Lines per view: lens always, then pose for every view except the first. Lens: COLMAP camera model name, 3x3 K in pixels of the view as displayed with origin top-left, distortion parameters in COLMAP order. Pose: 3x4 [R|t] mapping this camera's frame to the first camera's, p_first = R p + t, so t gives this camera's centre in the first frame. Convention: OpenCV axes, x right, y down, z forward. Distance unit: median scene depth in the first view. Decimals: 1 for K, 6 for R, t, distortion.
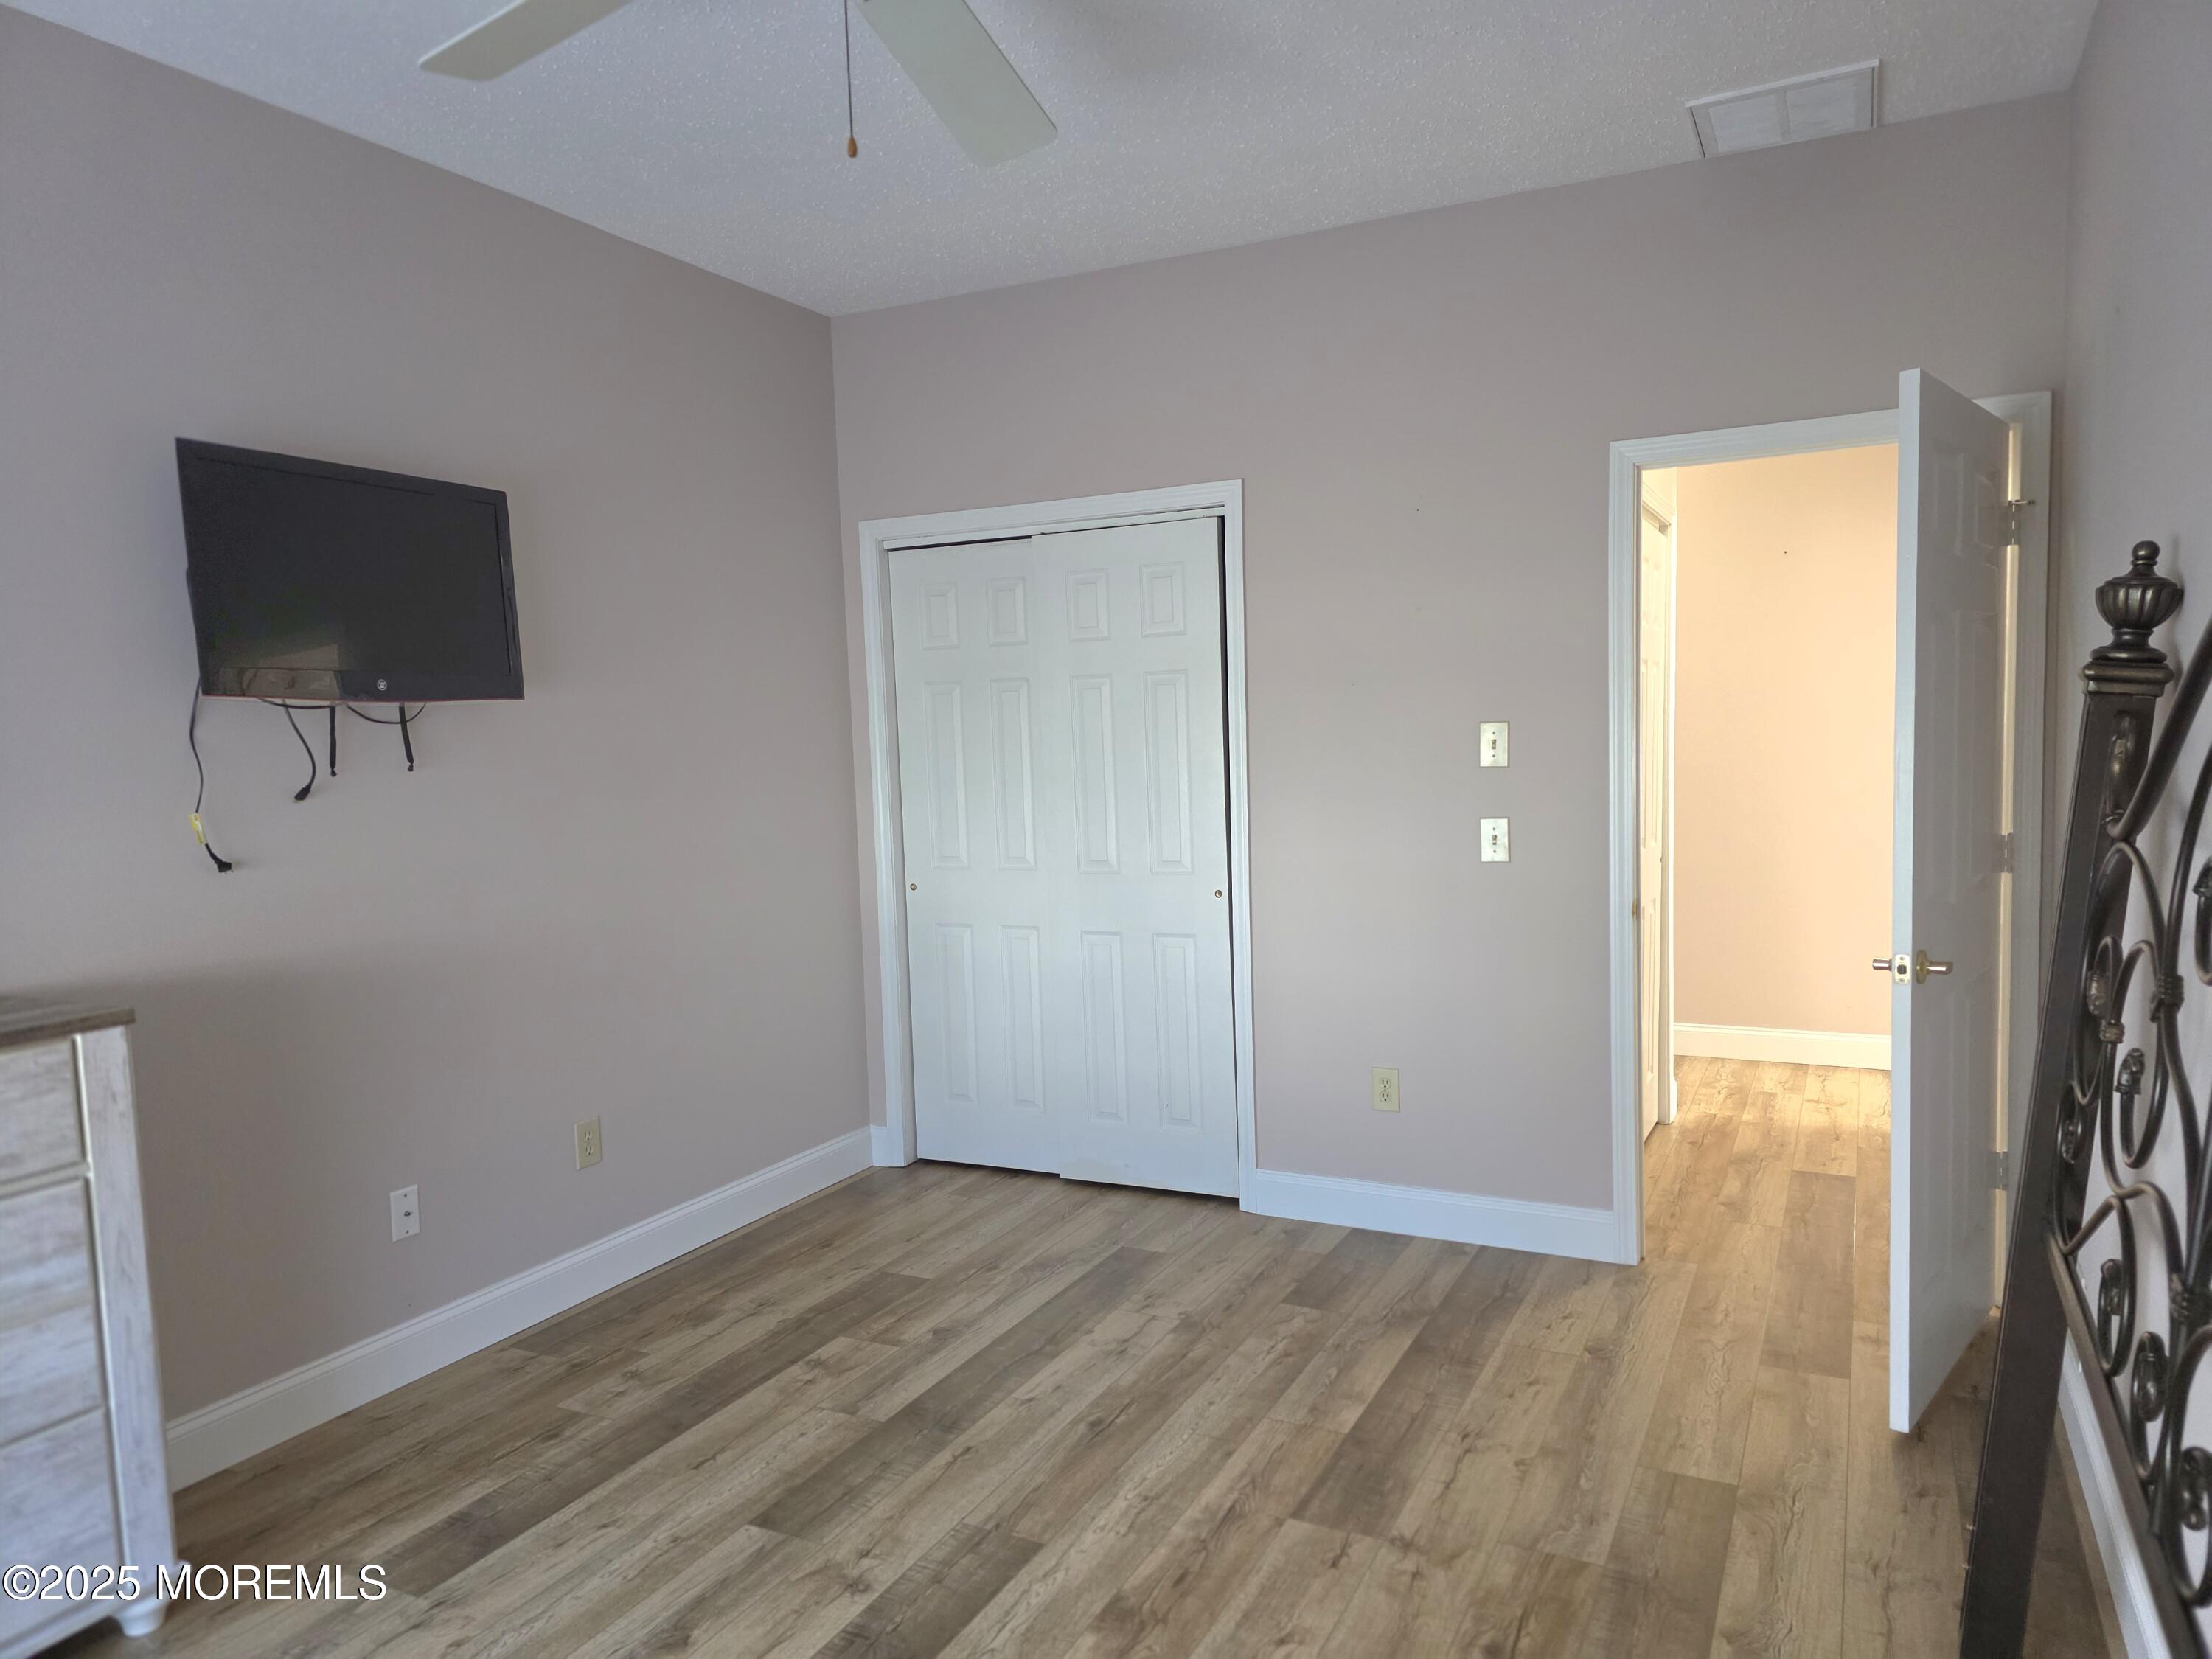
lens RADIAL K [[1465.6, 0, 1130.0], [0, 1465.6, 825.9], [0, 0, 1]] dist [0.077142, -0.071313]
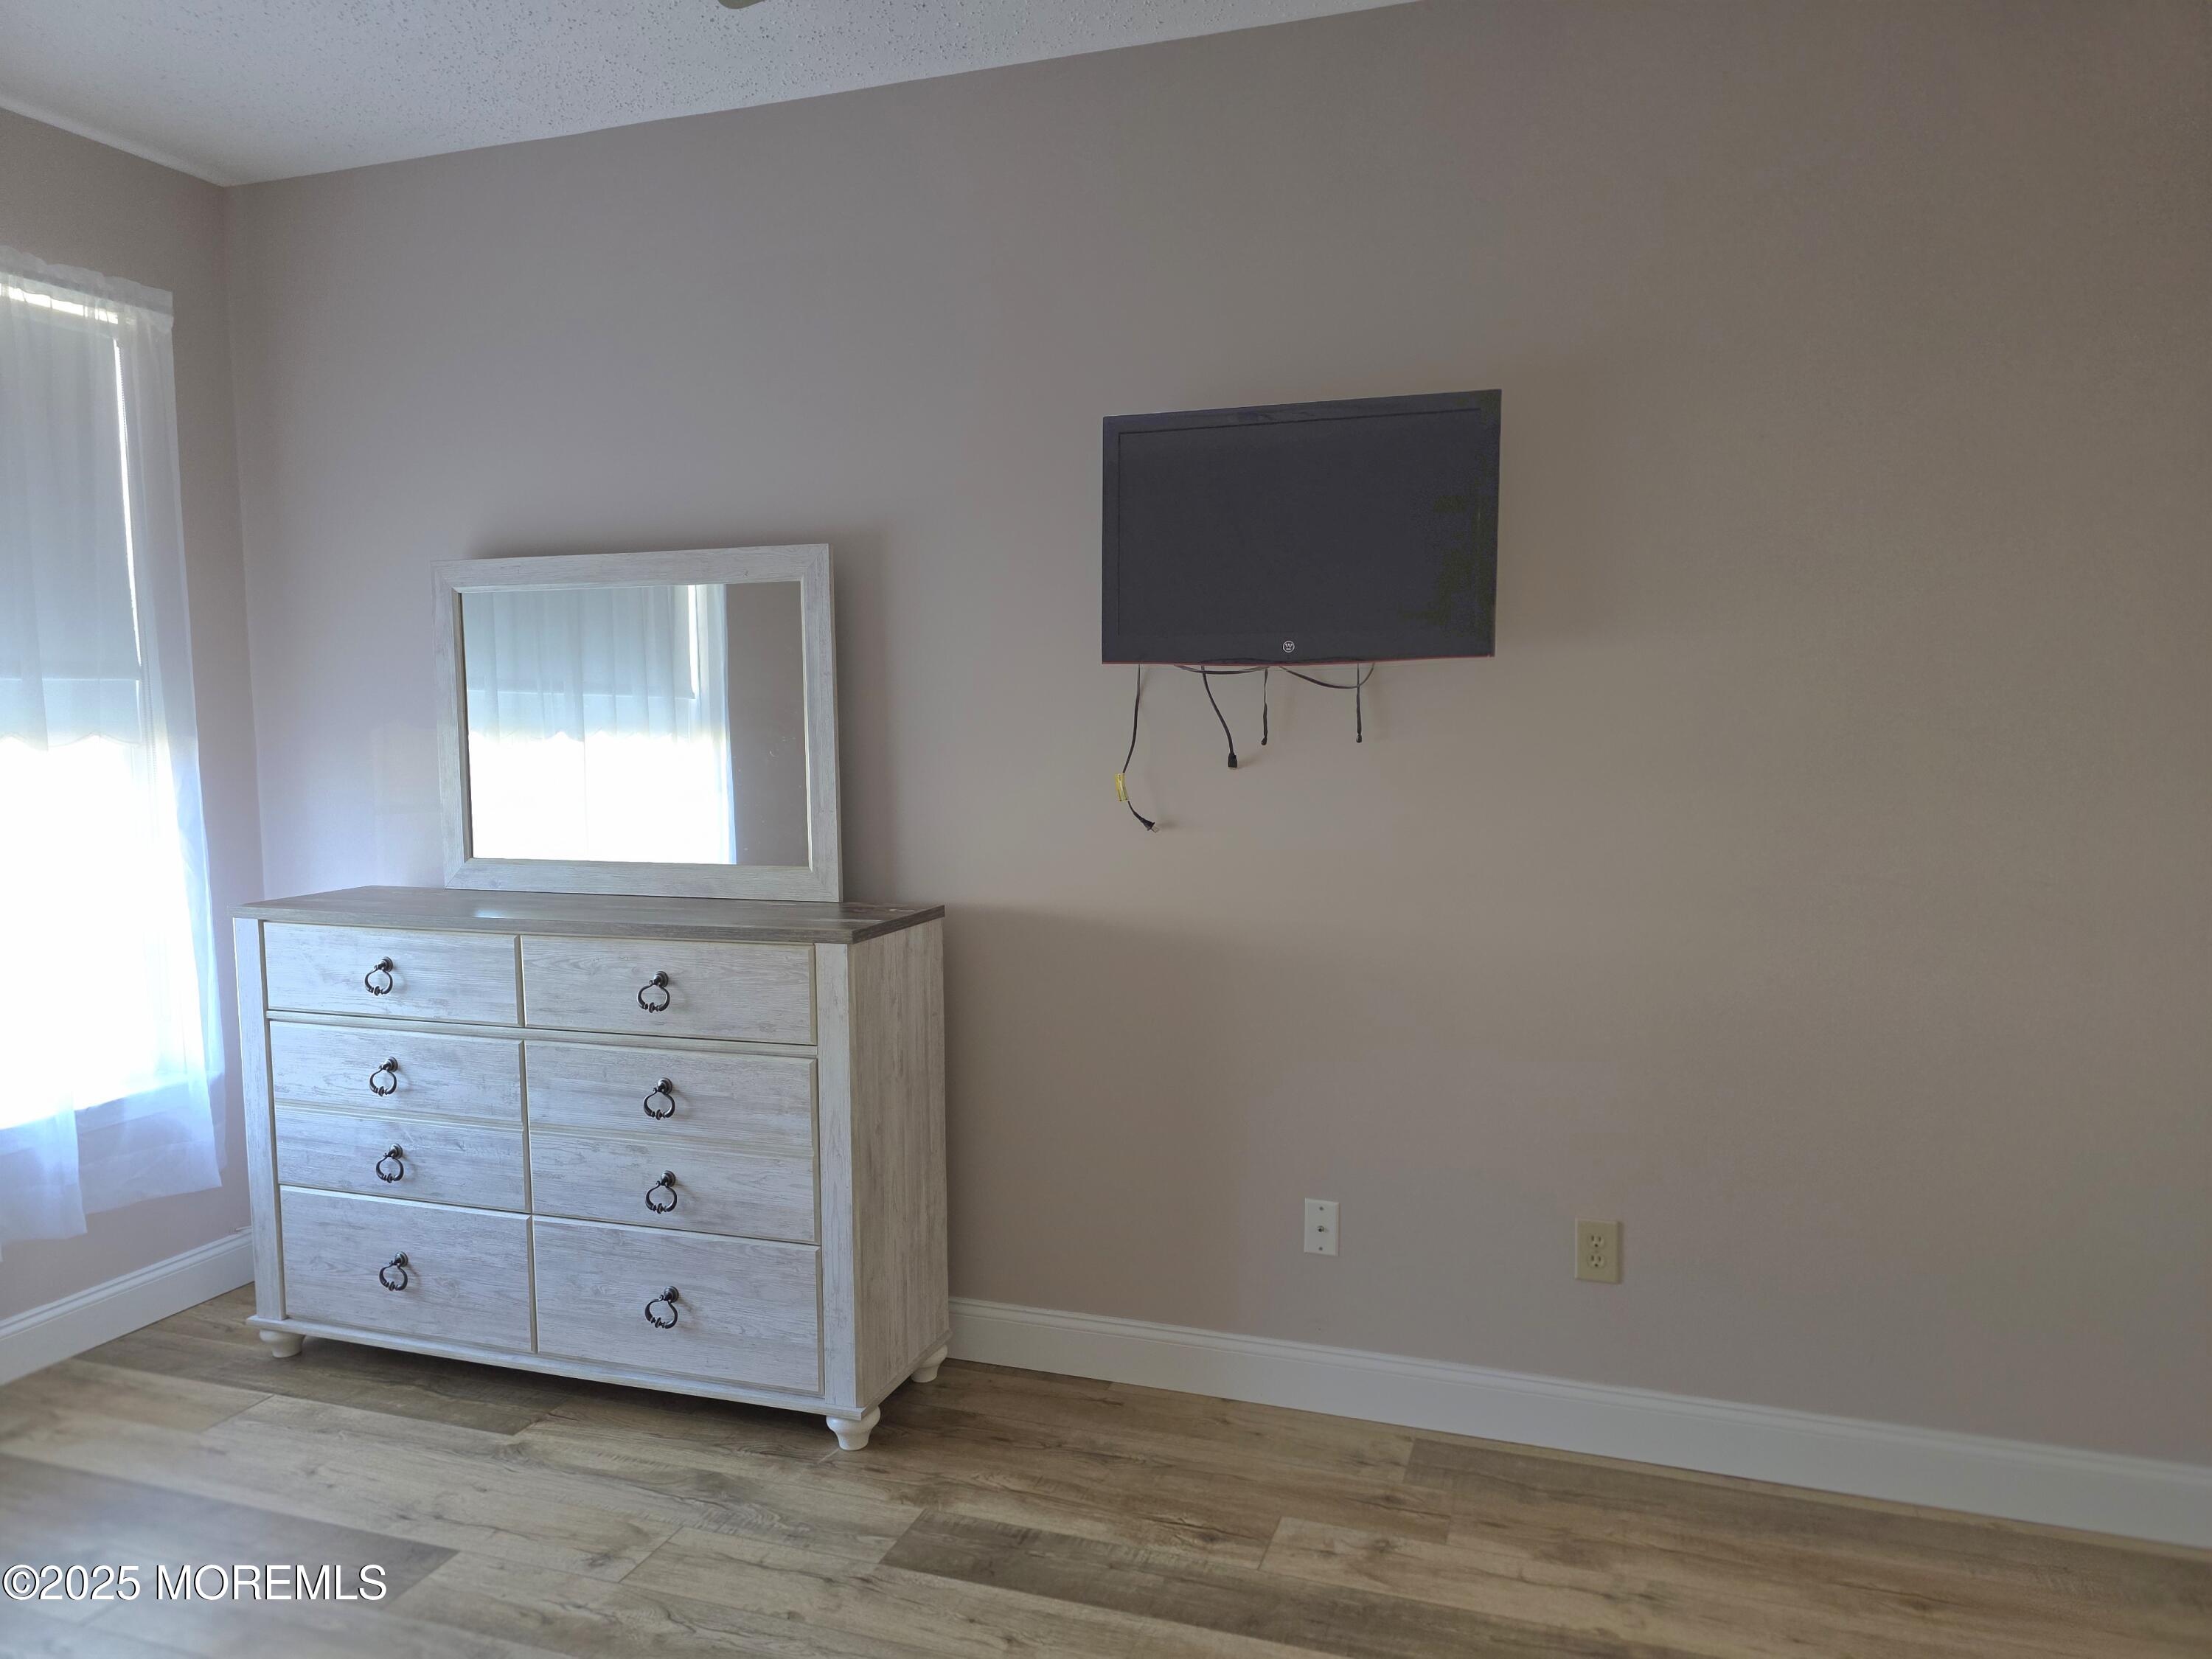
lens RADIAL K [[1465.6, 0, 1130.0], [0, 1465.6, 825.9], [0, 0, 1]] dist [0.077142, -0.071313]
pose [[0.138197, 0.102114, -0.985126, 0.392012], [-0.064671, 0.993478, 0.093908, -0.066314], [0.988291, 0.050731, 0.143900, 0.810589]]
